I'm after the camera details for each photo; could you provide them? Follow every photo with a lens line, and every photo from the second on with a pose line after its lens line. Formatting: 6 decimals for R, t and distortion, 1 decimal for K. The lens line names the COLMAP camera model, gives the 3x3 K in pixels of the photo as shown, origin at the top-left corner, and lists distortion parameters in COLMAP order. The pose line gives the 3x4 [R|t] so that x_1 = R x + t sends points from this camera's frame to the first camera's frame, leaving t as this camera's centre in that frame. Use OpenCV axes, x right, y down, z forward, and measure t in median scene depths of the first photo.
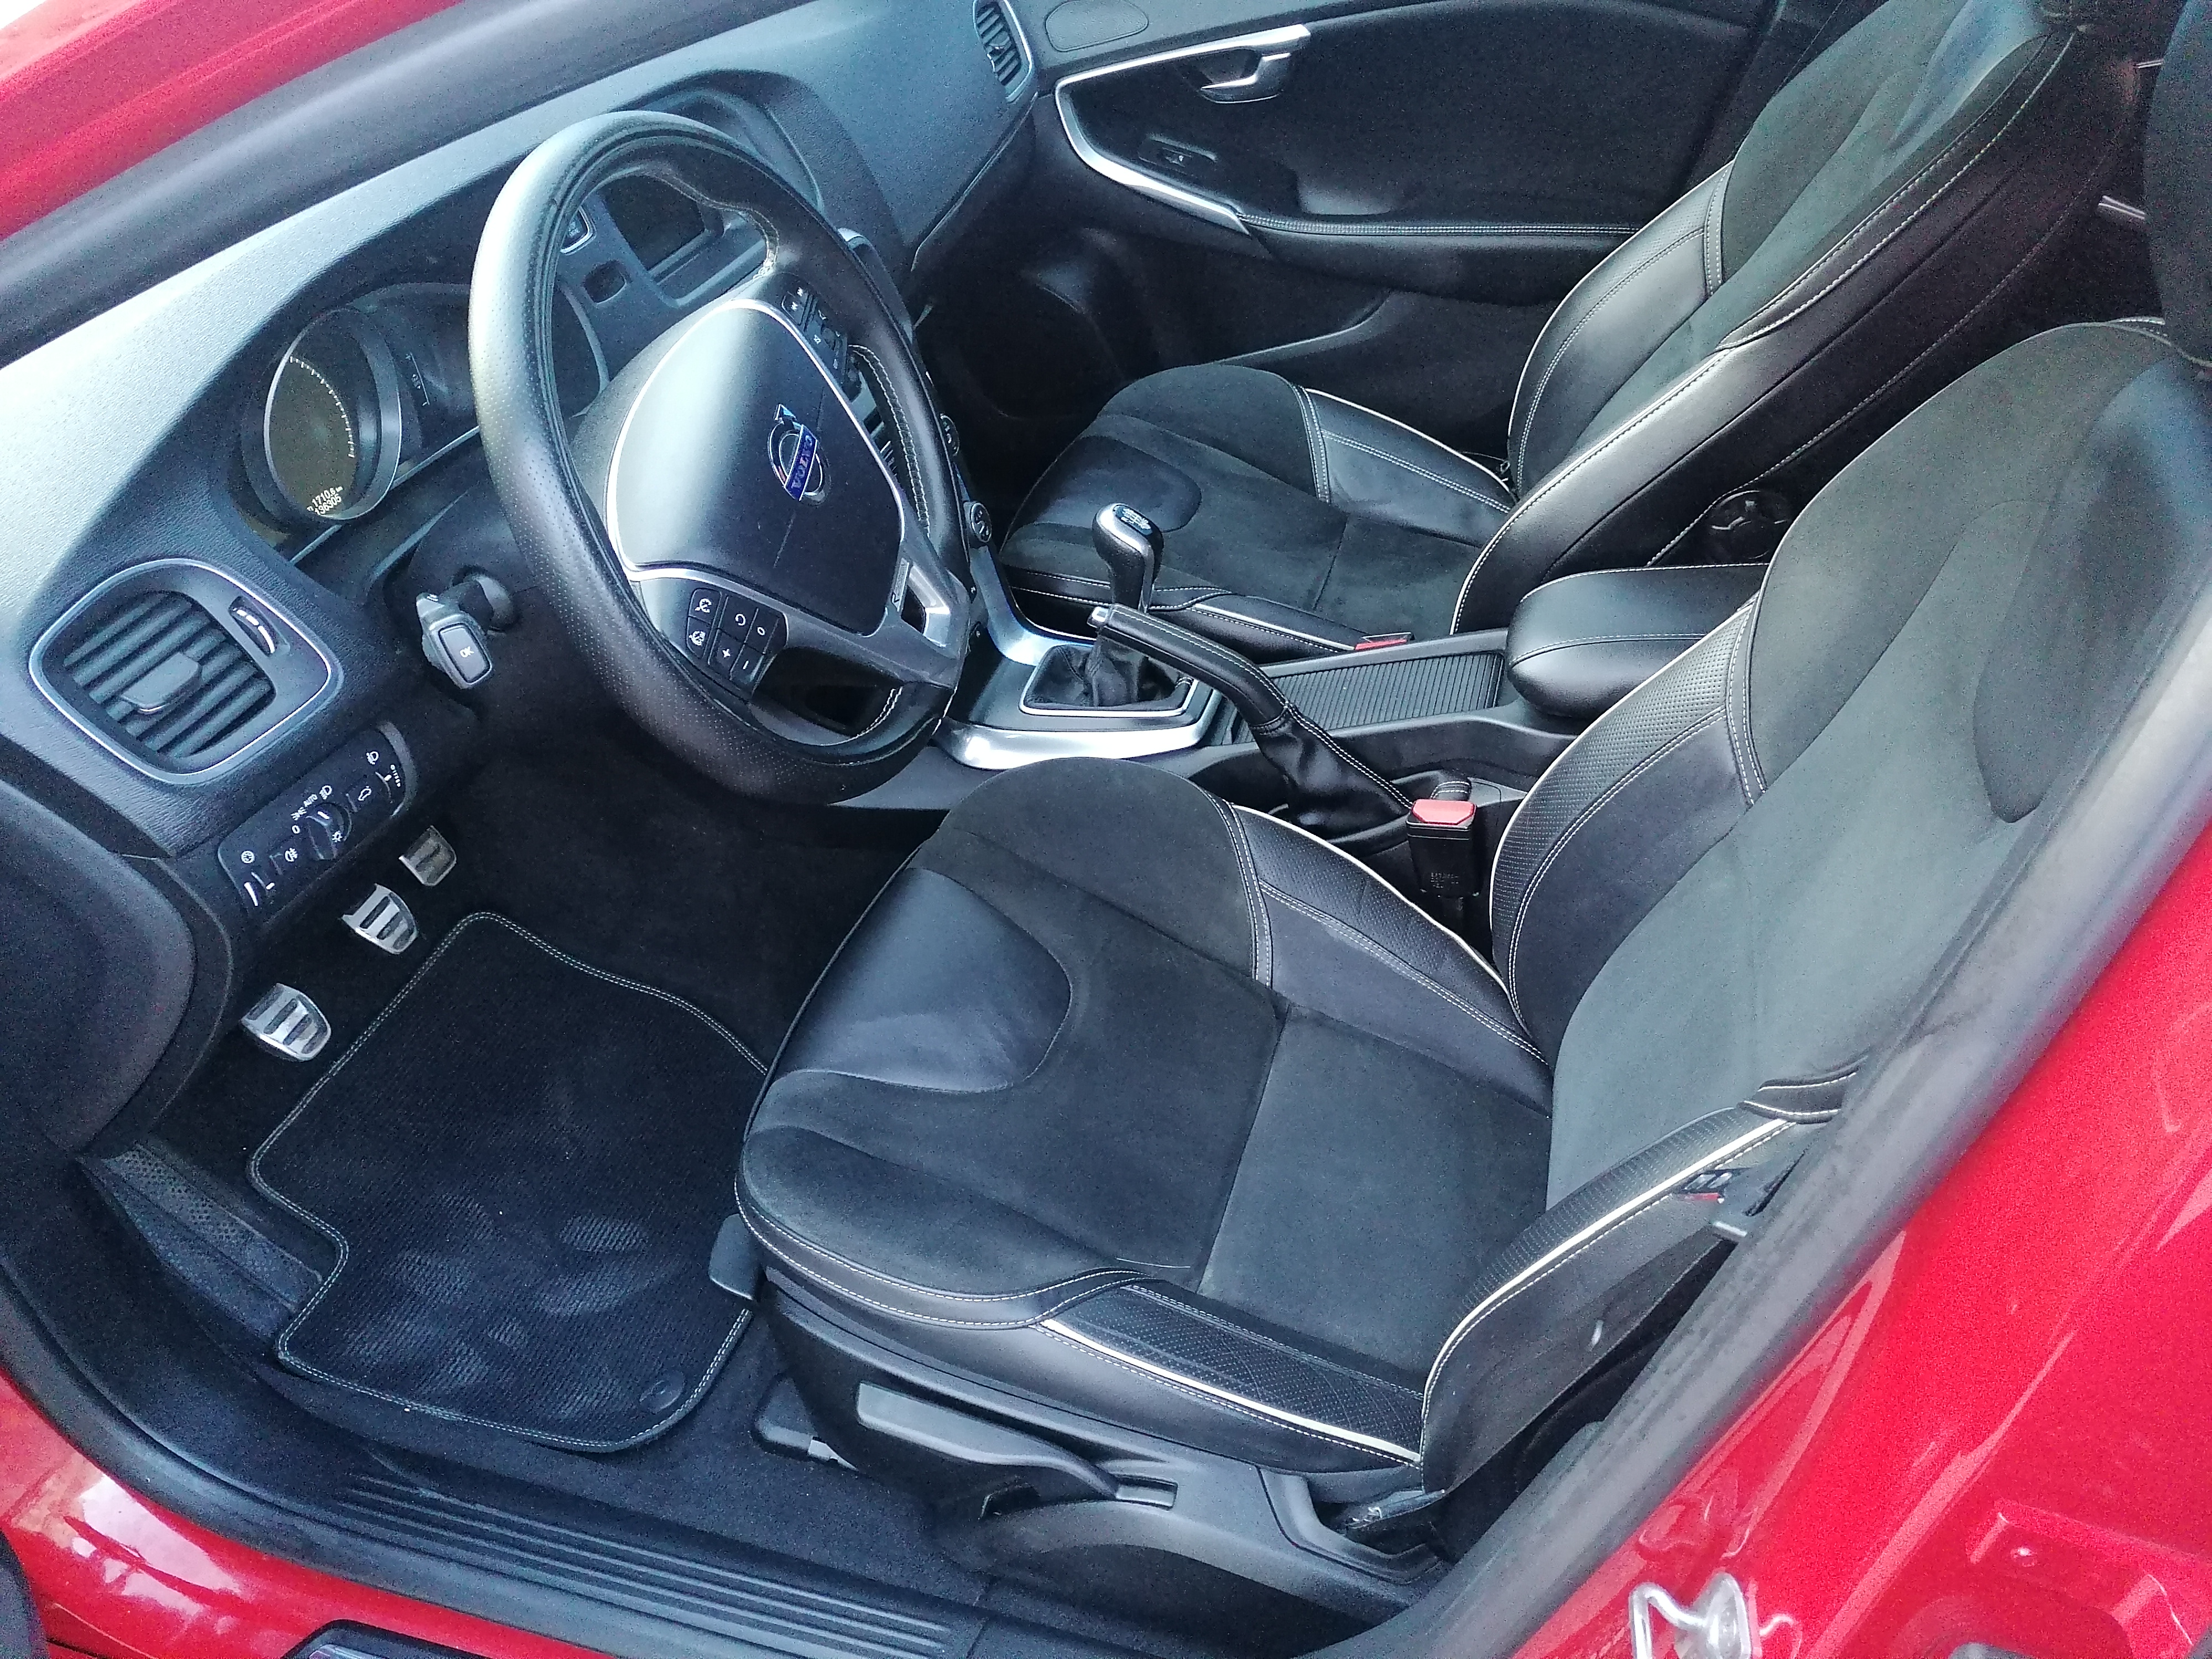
lens RADIAL K [[1671.8, 0, 1103.0], [0, 1671.8, 825.5], [0, 0, 1]] dist [0.109099, -0.121228]
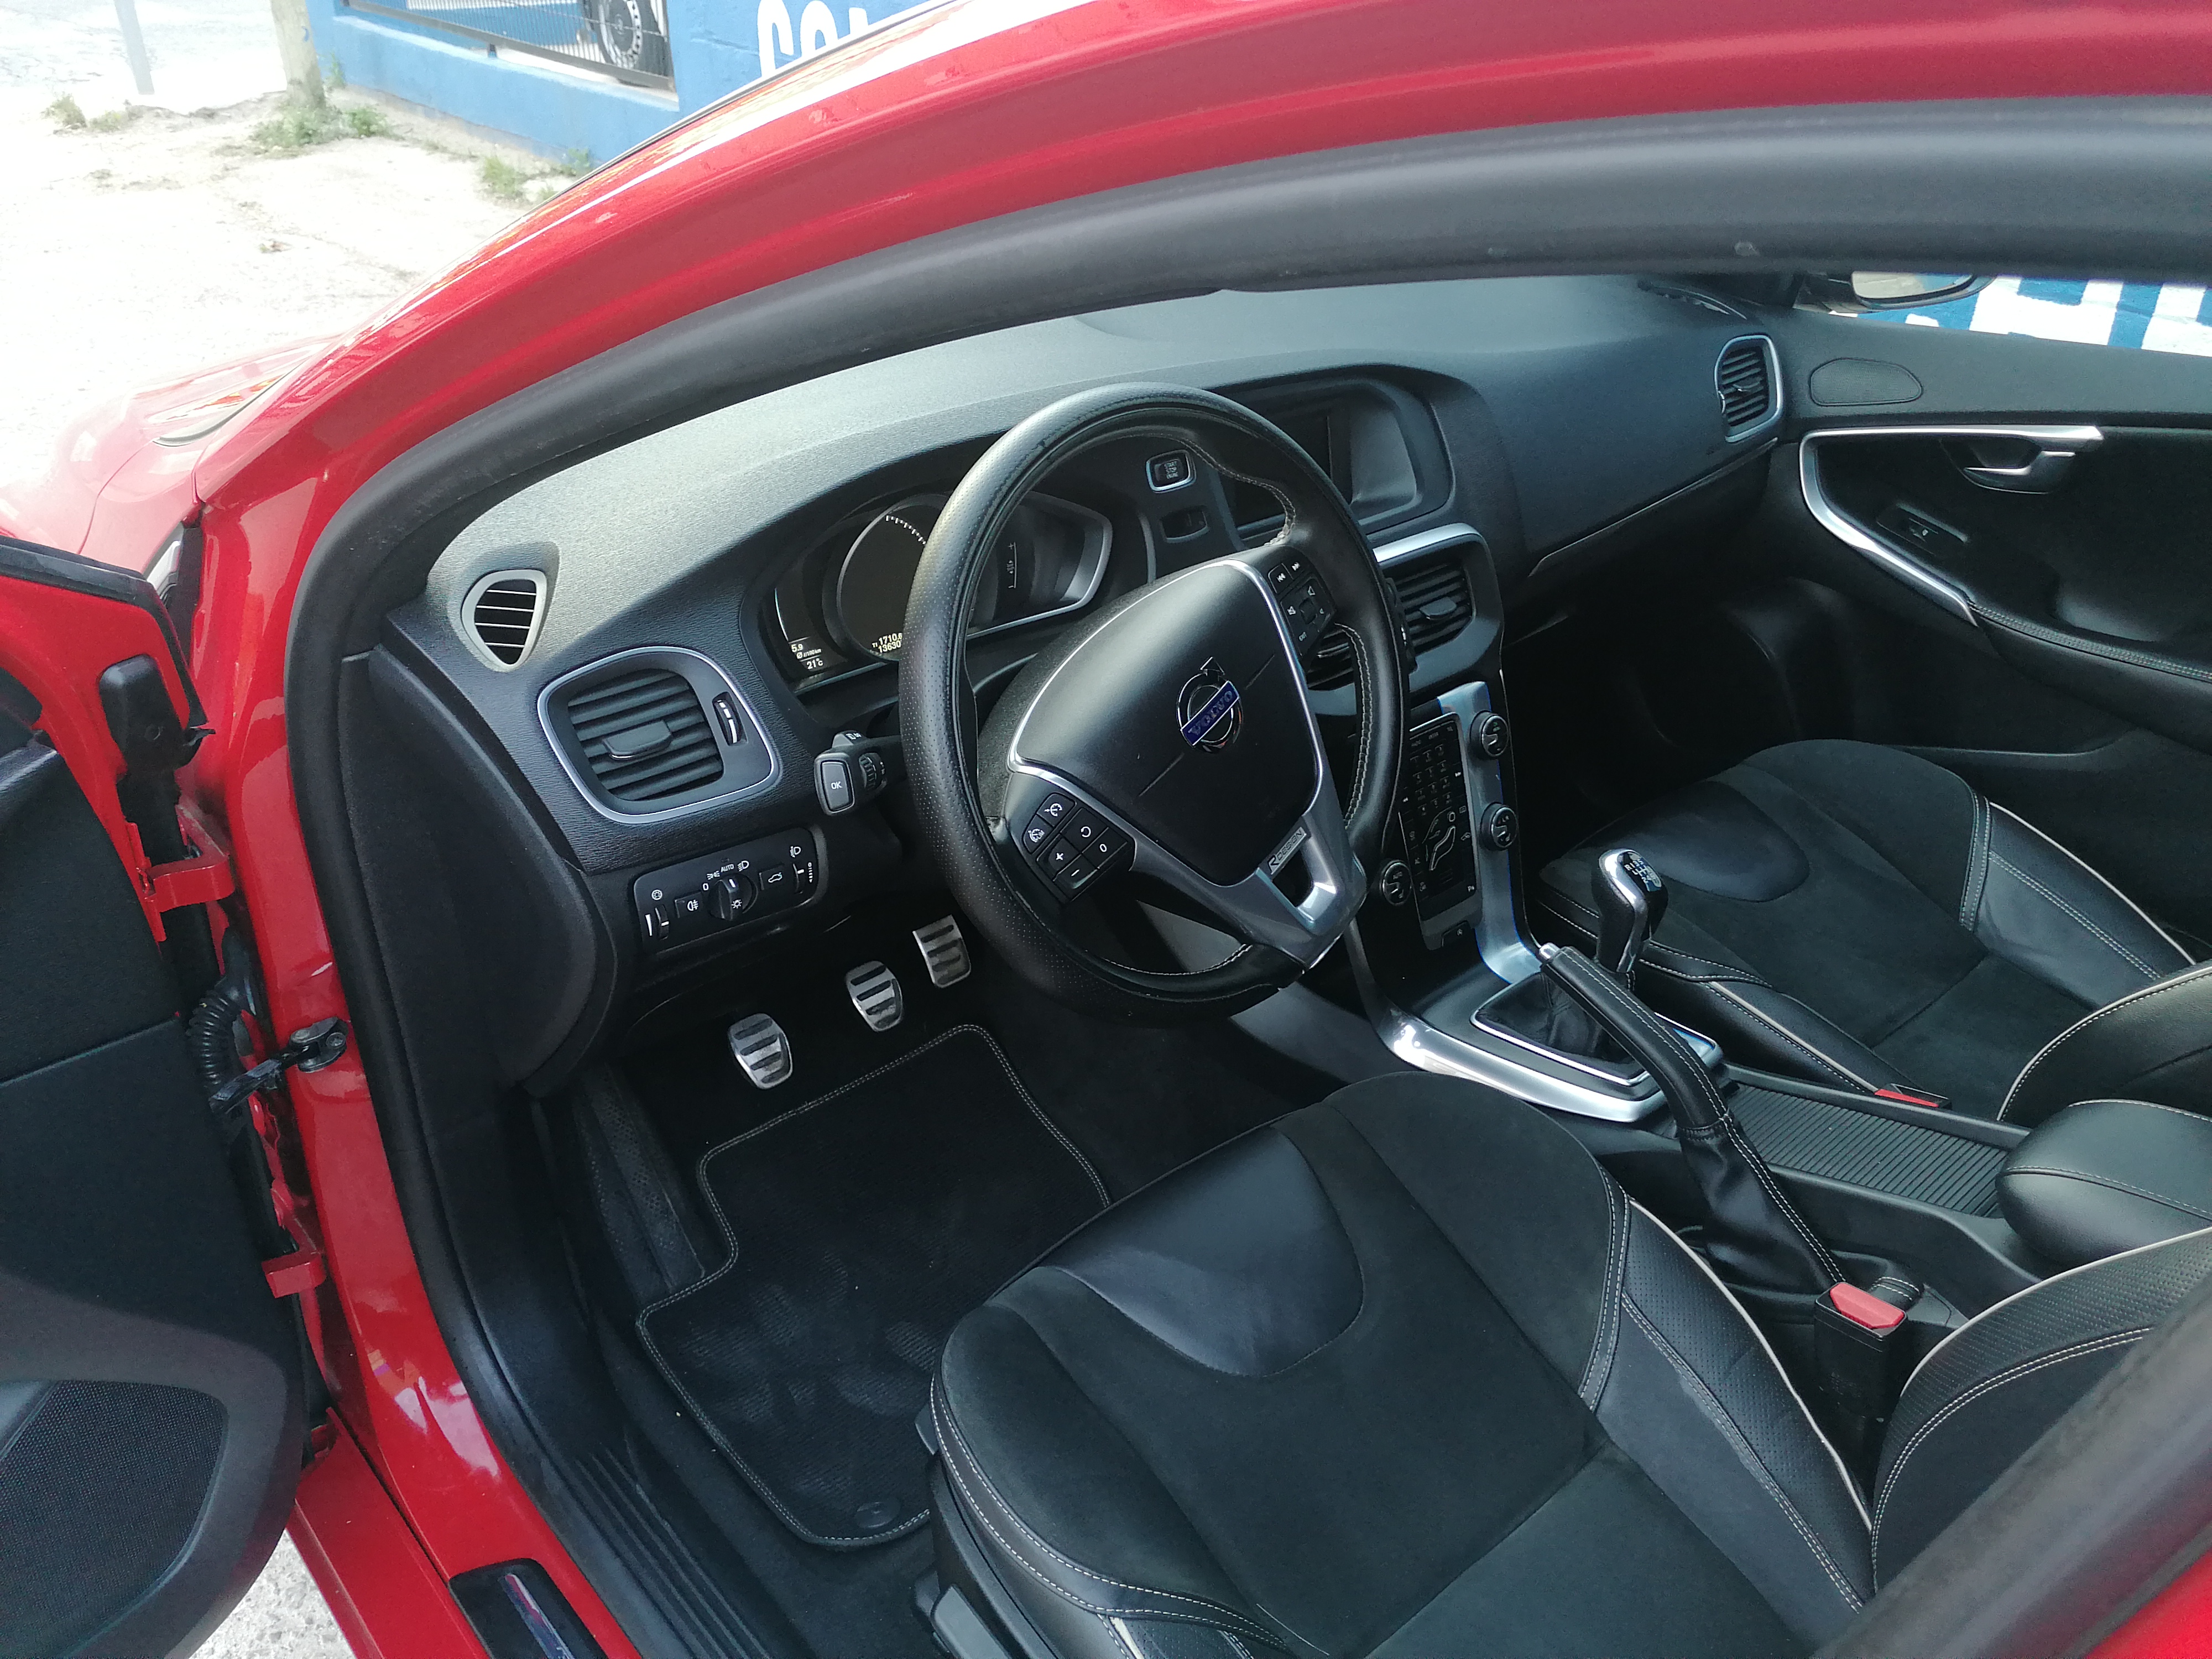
lens RADIAL K [[1671.8, 0, 1103.0], [0, 1671.8, 825.5], [0, 0, 1]] dist [0.109099, -0.121228]
pose [[0.844178, 0.297183, -0.446146, 0.189950], [-0.356993, 0.932526, -0.054320, -0.050875], [0.399900, 0.205127, 0.893310, 0.035557]]
